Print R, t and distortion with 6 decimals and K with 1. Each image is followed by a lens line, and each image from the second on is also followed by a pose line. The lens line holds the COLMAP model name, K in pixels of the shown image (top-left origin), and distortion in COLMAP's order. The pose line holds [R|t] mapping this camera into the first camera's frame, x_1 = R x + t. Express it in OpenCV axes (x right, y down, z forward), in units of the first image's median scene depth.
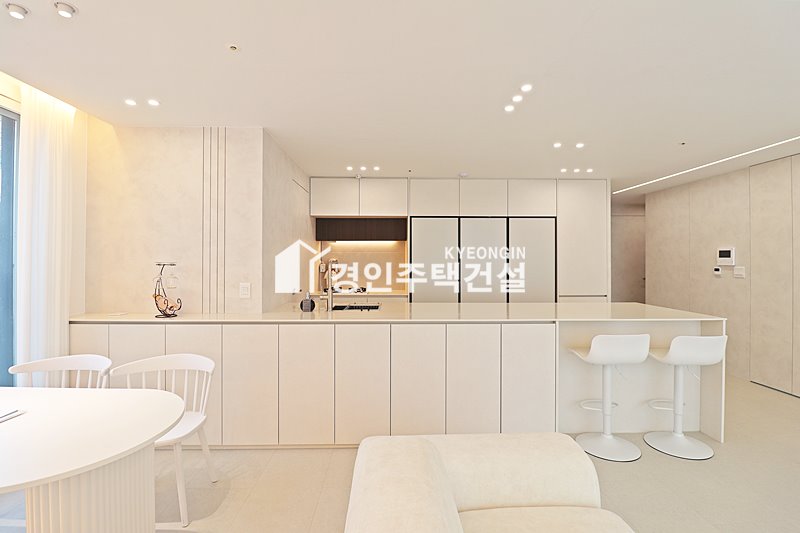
lens RADIAL K [[369.9, 0, 403.1], [0, 369.9, 260.0], [0, 0, 1]] dist [-0.007037, -0.008653]
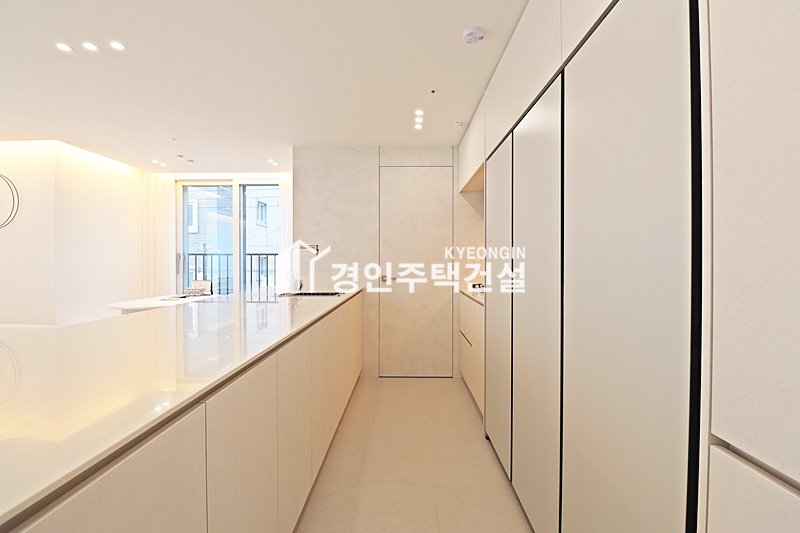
lens RADIAL K [[369.9, 0, 403.8], [0, 369.9, 263.5], [0, 0, 1]] dist [-0.007037, -0.008653]
pose [[-0.029355, 0.001223, -0.999568, 0.711036], [0.003249, 0.999994, 0.001128, 0.044835], [0.999564, -0.003214, -0.029359, 1.107576]]
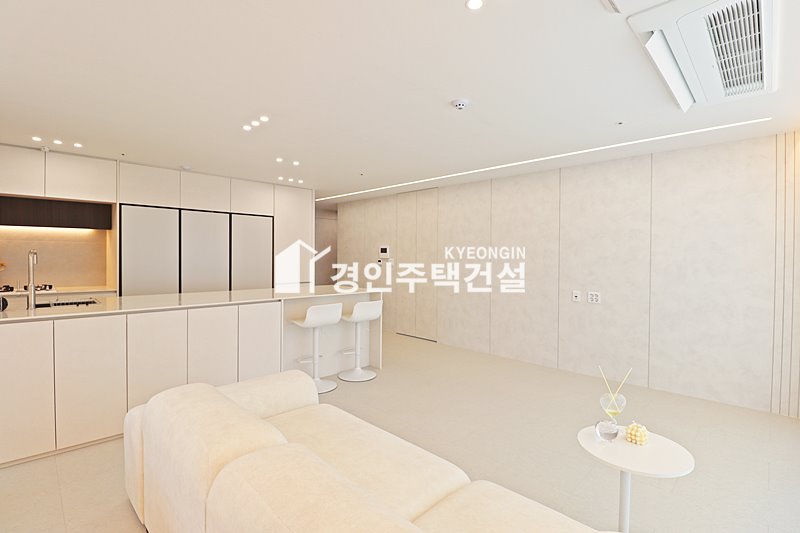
lens RADIAL K [[369.9, 0, 397.1], [0, 369.9, 264.7], [0, 0, 1]] dist [-0.007037, -0.008653]
pose [[0.732395, -0.009265, 0.680817, -0.121300], [-0.010281, 0.999643, 0.024664, 0.004176], [-0.680802, -0.025064, 0.732039, -0.160651]]
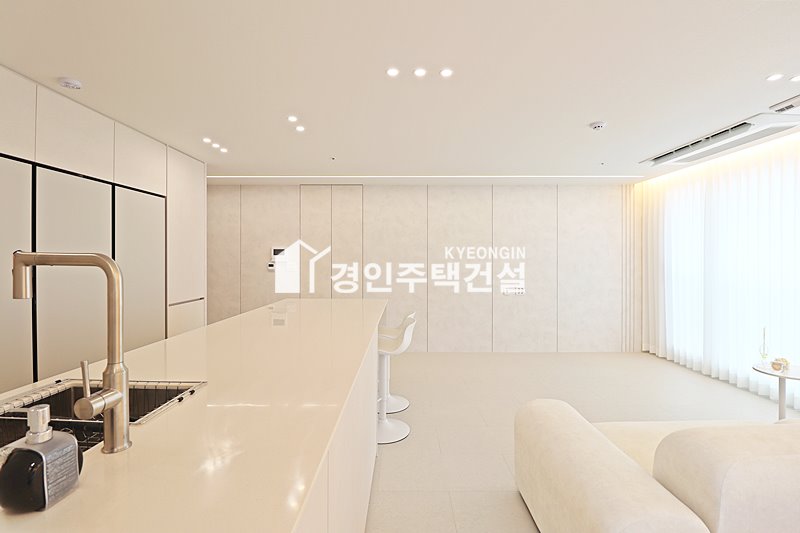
lens RADIAL K [[369.9, 0, 399.0], [0, 369.9, 260.0], [0, 0, 1]] dist [-0.007037, -0.008653]
pose [[0.041511, -0.003825, 0.999131, -0.363014], [-0.004220, 0.999983, 0.004004, 0.003324], [-0.999129, -0.004383, 0.041494, 0.643264]]
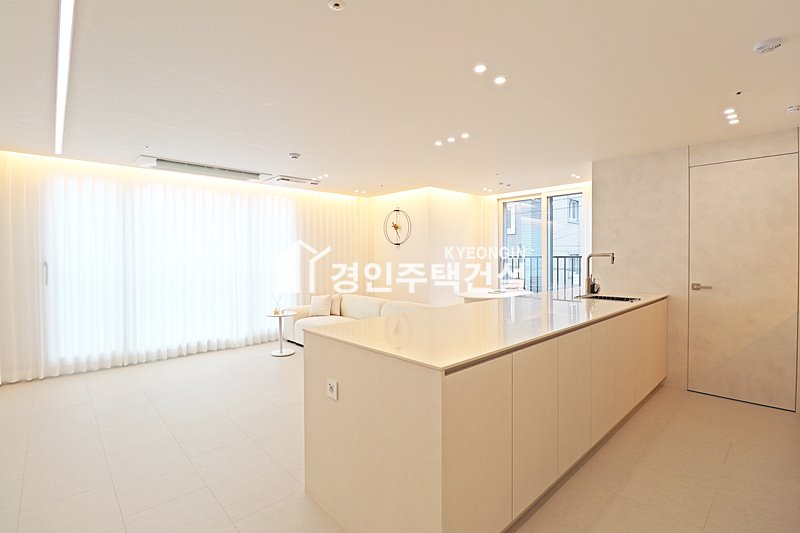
lens RADIAL K [[369.9, 0, 398.5], [0, 369.9, 262.9], [0, 0, 1]] dist [-0.007037, -0.008653]
pose [[-0.748351, 0.008004, -0.663254, 0.888273], [0.002479, 0.999954, 0.009270, 0.016139], [0.663298, 0.005292, -0.748337, 1.222544]]
